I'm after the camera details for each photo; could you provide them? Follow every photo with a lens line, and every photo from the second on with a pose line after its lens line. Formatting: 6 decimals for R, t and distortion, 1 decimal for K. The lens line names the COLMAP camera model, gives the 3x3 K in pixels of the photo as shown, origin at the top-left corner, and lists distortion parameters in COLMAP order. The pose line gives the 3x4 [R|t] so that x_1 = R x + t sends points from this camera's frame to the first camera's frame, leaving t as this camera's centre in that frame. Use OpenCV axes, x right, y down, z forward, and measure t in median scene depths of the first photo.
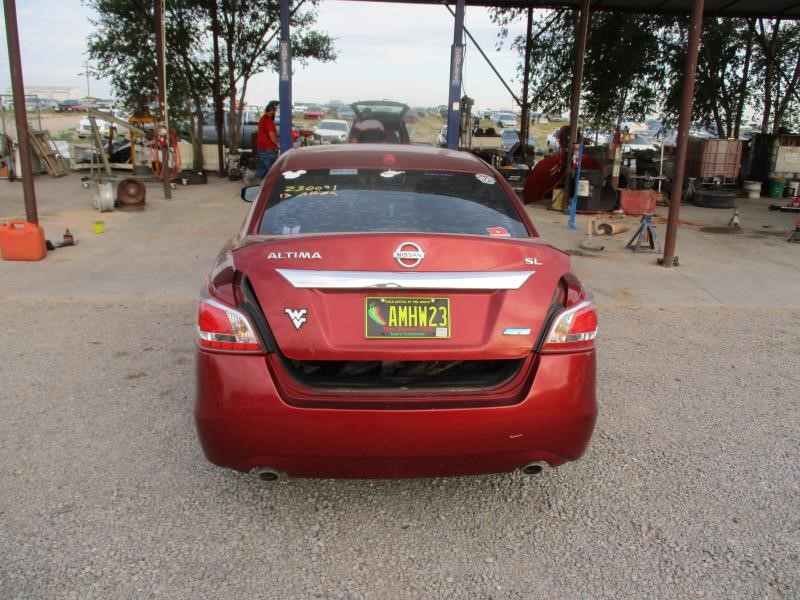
lens RADIAL K [[657.3, 0, 400.0], [0, 657.3, 300.0], [0, 0, 1]] dist [-0.030879, 0.005568]
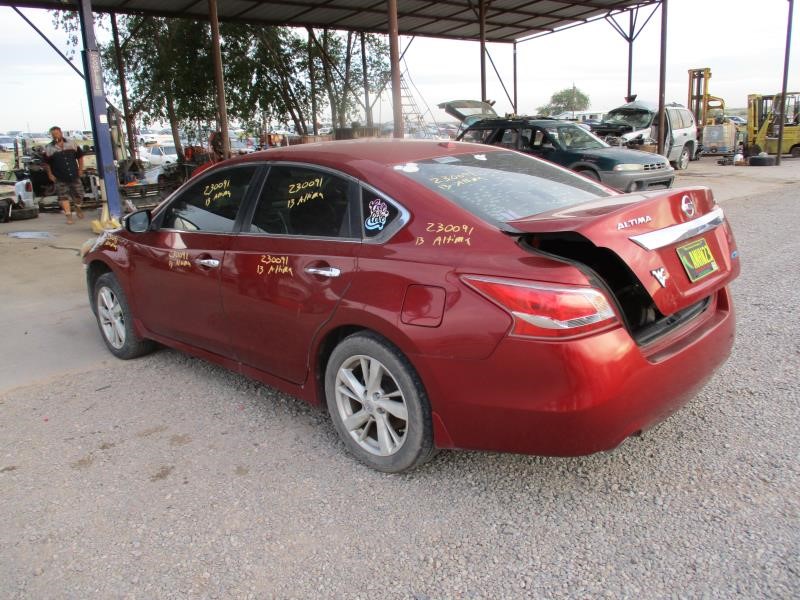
lens RADIAL K [[657.3, 0, 400.0], [0, 657.3, 300.0], [0, 0, 1]] dist [-0.030879, 0.005568]
pose [[0.750044, -0.227557, 0.621009, -0.568520], [0.237014, 0.969065, 0.068834, -0.057872], [-0.617462, 0.095559, 0.780775, 0.209675]]
